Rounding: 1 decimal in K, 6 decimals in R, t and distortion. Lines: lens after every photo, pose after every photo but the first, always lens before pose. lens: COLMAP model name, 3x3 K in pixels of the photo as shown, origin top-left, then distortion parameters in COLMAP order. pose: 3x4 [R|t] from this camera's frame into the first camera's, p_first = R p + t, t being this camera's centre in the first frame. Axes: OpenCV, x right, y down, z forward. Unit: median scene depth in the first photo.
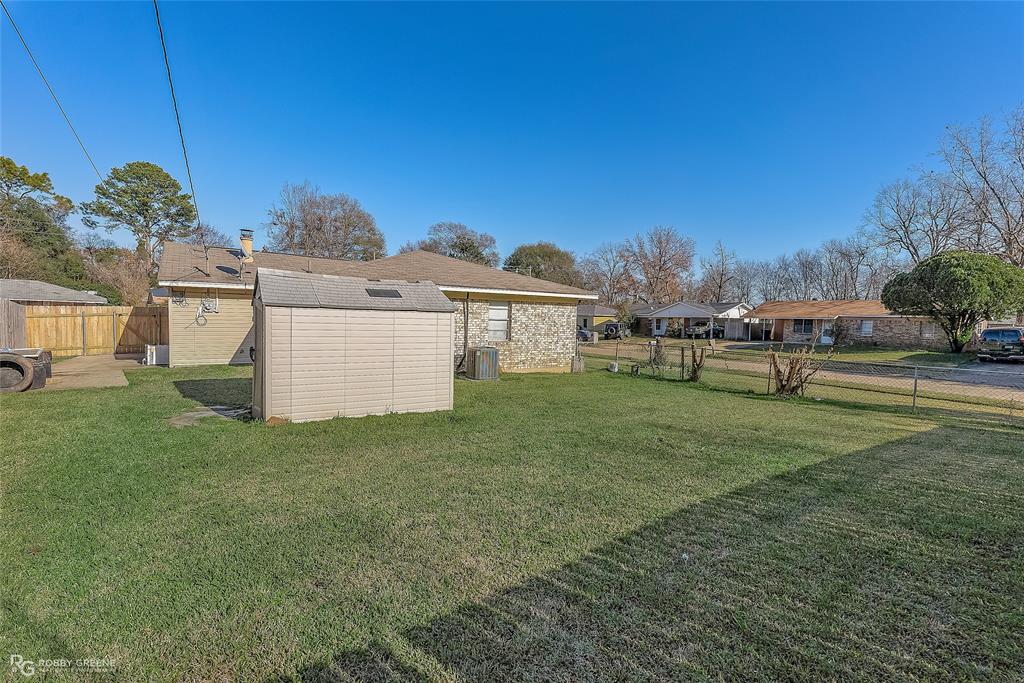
lens RADIAL K [[469.2, 0, 513.6], [0, 469.2, 335.2], [0, 0, 1]] dist [-0.004437, 0.001816]
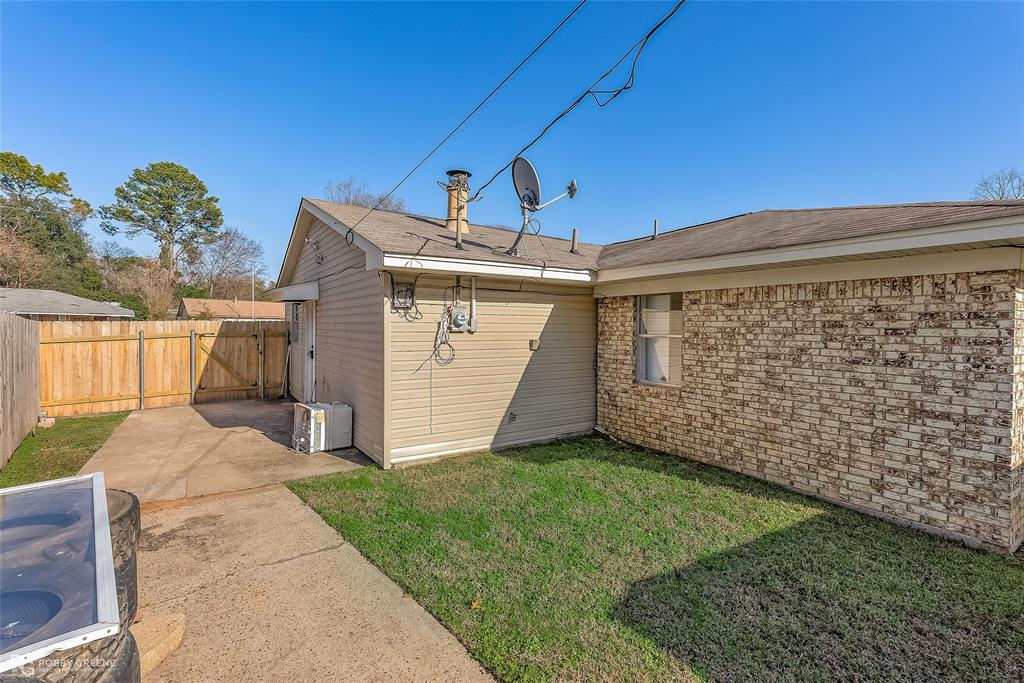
lens RADIAL K [[469.2, 0, 513.6], [0, 469.2, 335.2], [0, 0, 1]] dist [-0.004437, 0.001816]
pose [[0.999898, -0.007005, -0.012446, -0.118140], [0.006720, 0.999719, -0.022730, -0.007275], [0.012602, 0.022644, 0.999664, 0.113504]]
